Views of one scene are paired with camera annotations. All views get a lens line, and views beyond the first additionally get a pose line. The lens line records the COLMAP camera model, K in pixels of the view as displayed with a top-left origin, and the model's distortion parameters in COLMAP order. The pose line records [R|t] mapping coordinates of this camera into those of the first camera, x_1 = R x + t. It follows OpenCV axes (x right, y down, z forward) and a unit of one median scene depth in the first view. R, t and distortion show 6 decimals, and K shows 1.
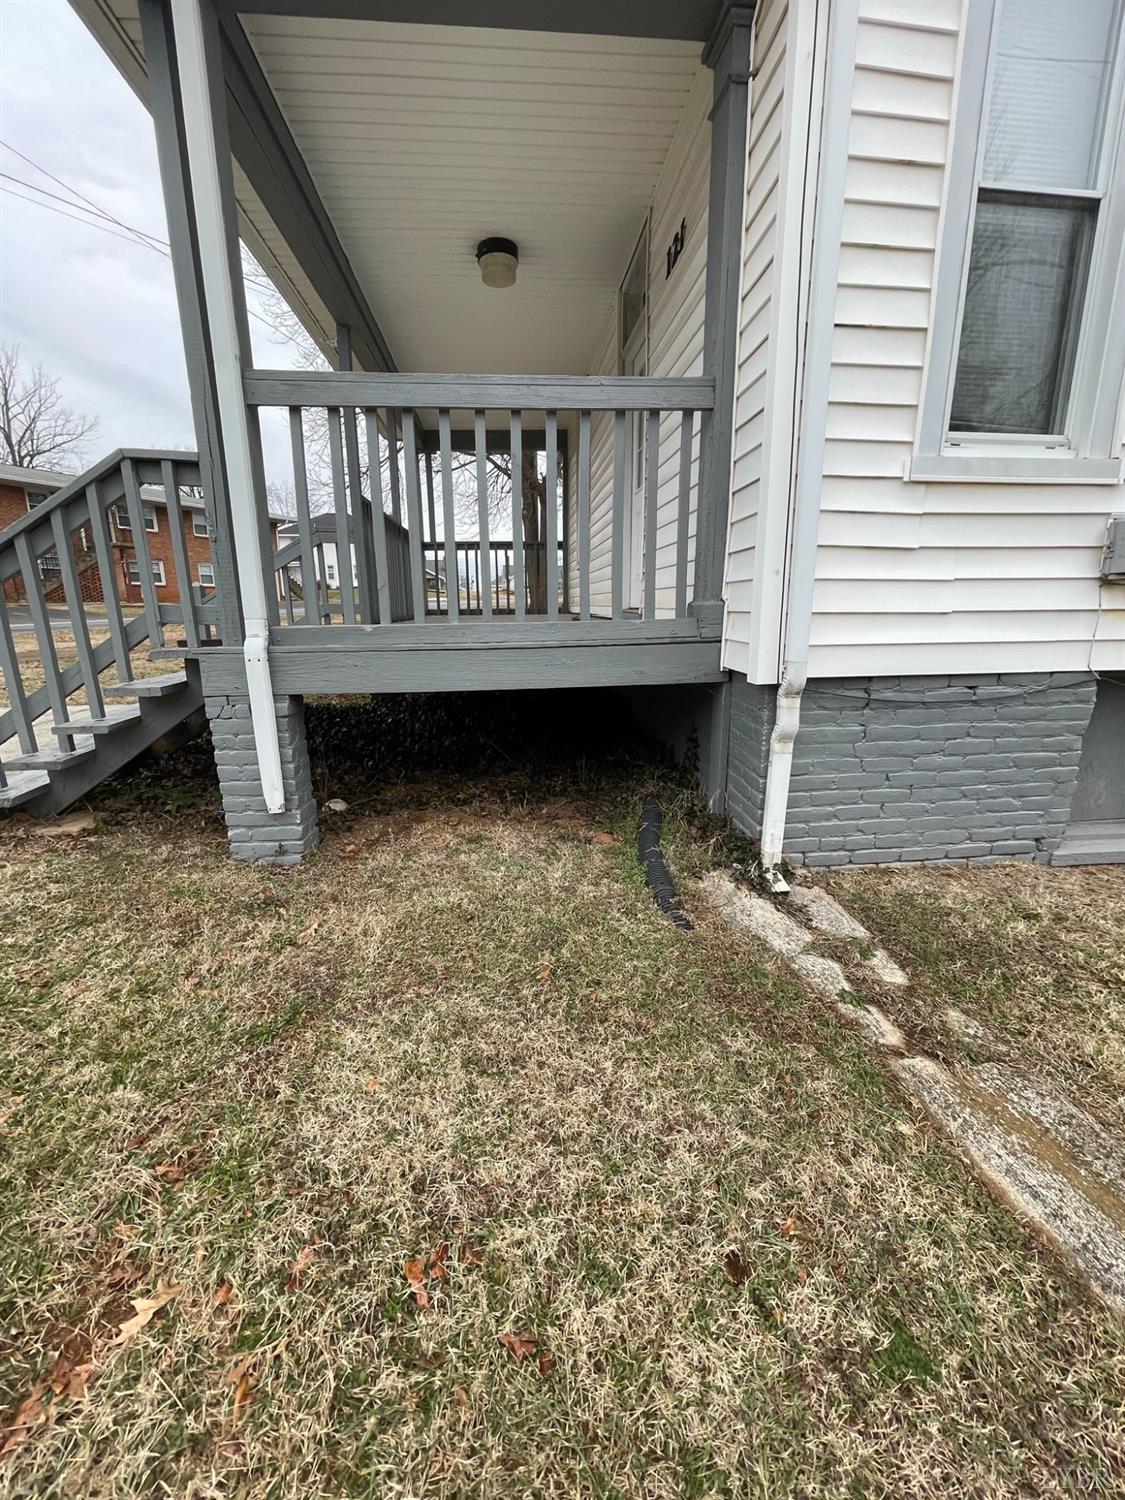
lens RADIAL K [[600.6, 0, 562.7], [0, 600.6, 734.9], [0, 0, 1]] dist [-0.008791, 0.002455]
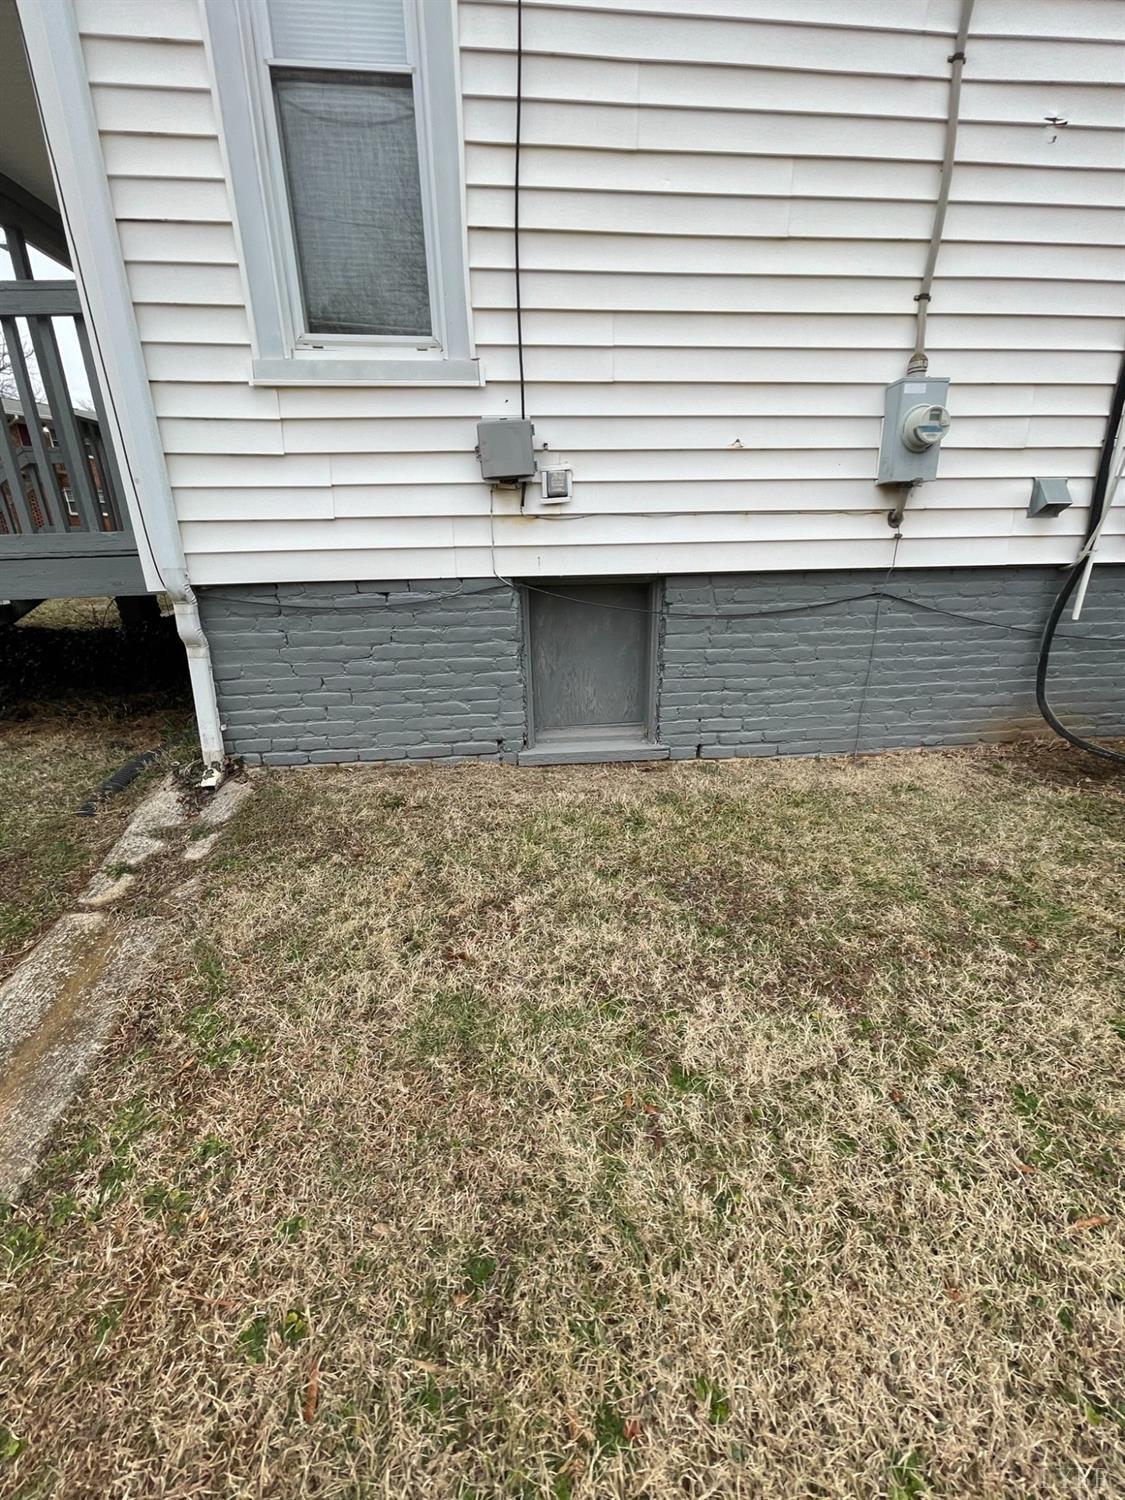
lens RADIAL K [[600.6, 0, 574.1], [0, 600.6, 735.4], [0, 0, 1]] dist [-0.008791, 0.002455]
pose [[0.999978, -0.005558, -0.003699, 1.033132], [0.005910, 0.994658, 0.103053, 0.061636], [0.003107, -0.103072, 0.994669, -0.067084]]
